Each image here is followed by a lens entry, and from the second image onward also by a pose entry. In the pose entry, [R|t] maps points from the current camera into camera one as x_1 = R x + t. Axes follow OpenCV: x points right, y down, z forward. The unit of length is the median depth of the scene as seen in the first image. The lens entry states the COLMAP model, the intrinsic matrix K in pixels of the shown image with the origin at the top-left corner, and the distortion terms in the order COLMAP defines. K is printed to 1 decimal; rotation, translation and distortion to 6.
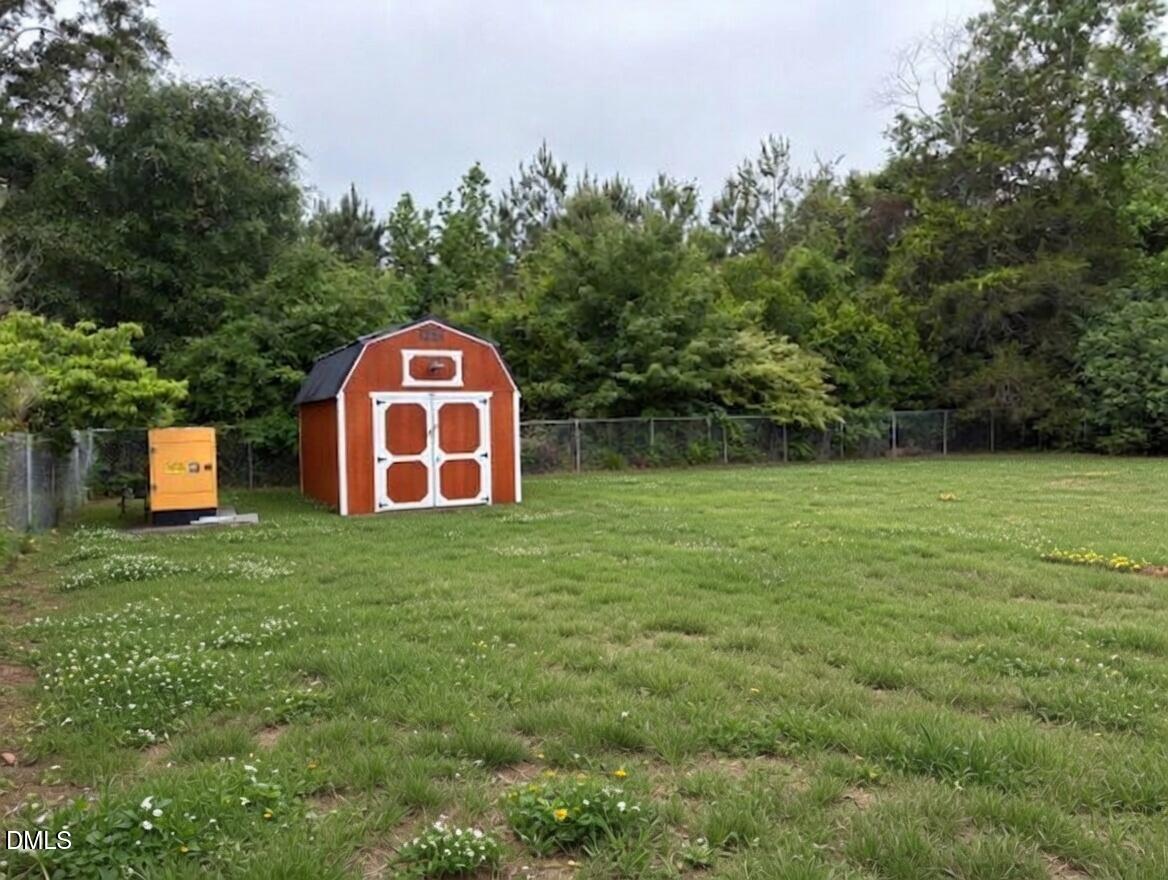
lens RADIAL K [[868.0, 0, 583.9], [0, 868.0, 412.5], [0, 0, 1]] dist [0.228311, -0.249916]
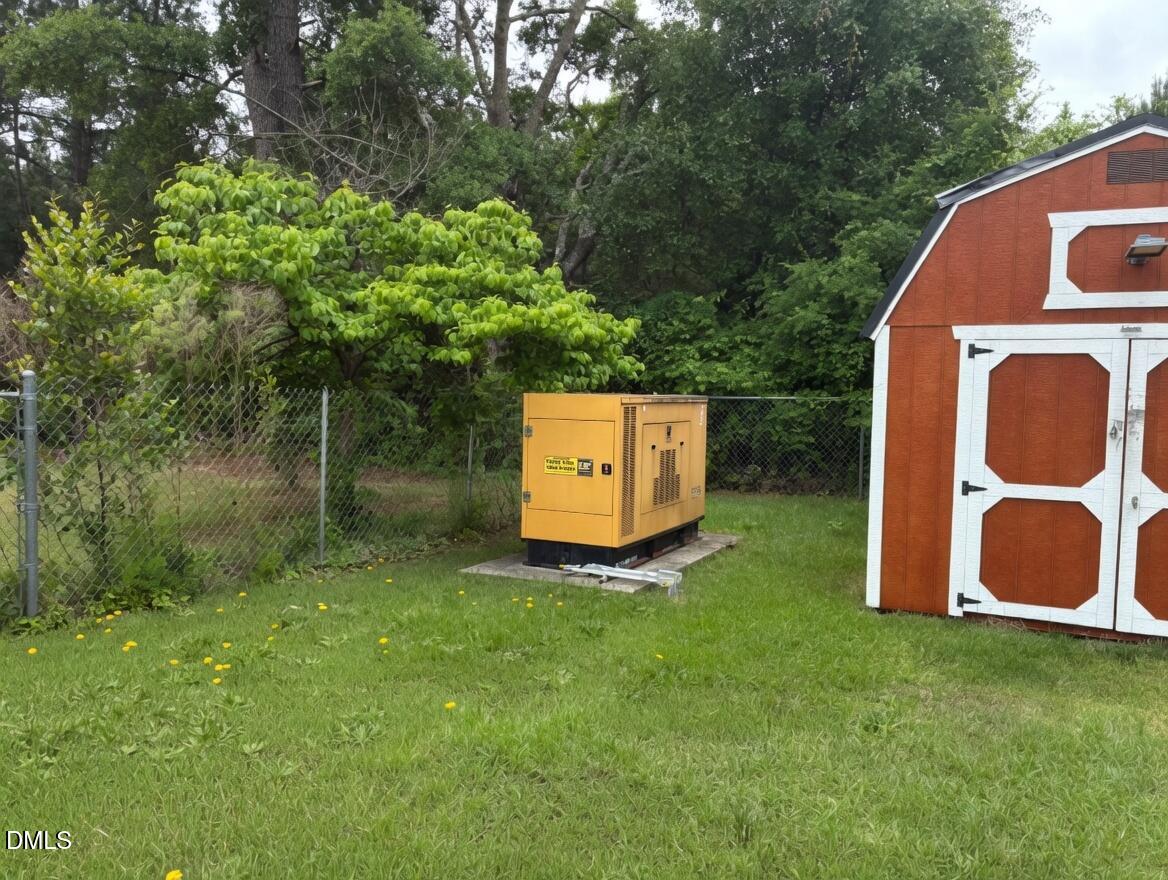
lens RADIAL K [[892.2, 0, 549.7], [0, 892.2, 438.5], [0, 0, 1]] dist [-0.002499, -0.001603]
pose [[0.619837, 0.071350, -0.781480, -0.021714], [-0.032025, 0.997328, 0.065656, 0.006661], [0.784077, -0.015669, 0.620466, 0.435824]]
